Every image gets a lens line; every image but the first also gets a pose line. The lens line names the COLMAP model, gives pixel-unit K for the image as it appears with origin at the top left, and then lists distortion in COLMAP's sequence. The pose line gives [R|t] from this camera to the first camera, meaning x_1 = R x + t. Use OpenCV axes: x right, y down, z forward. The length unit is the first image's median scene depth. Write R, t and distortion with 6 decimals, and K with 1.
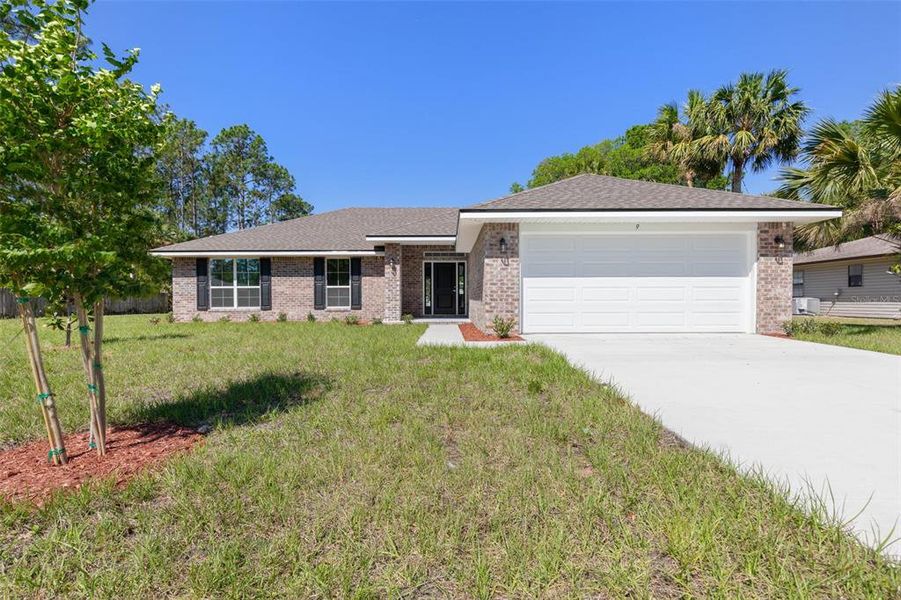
lens RADIAL K [[405.8, 0, 447.2], [0, 405.8, 301.7], [0, 0, 1]] dist [0.008444, -0.000111]
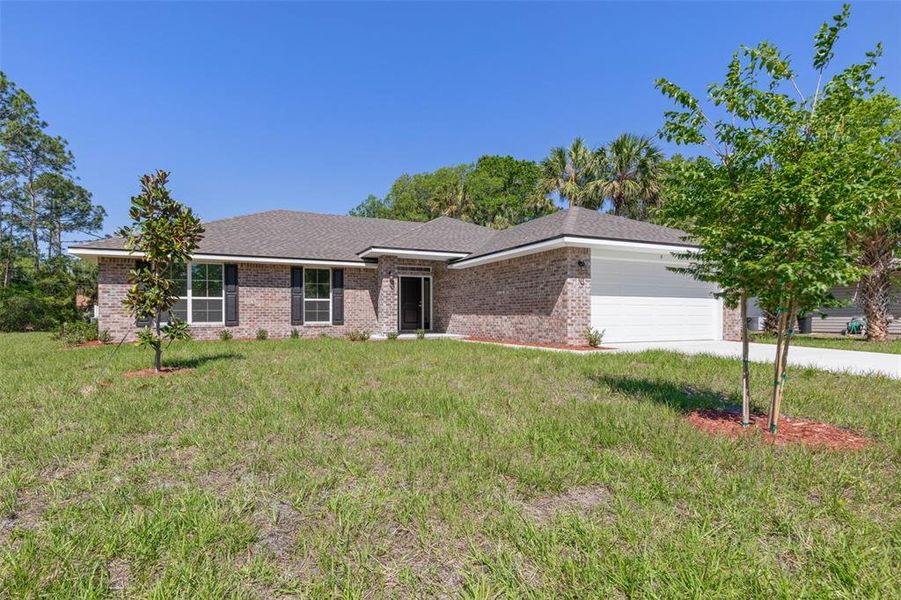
lens RADIAL K [[418.0, 0, 449.8], [0, 418.0, 317.4], [0, 0, 1]] dist [0.002950, 0.000058]
pose [[0.922573, 0.001209, 0.385821, -0.361525], [-0.001497, 0.999999, 0.000446, 0.001667], [-0.385820, -0.000989, 0.922574, 0.028987]]
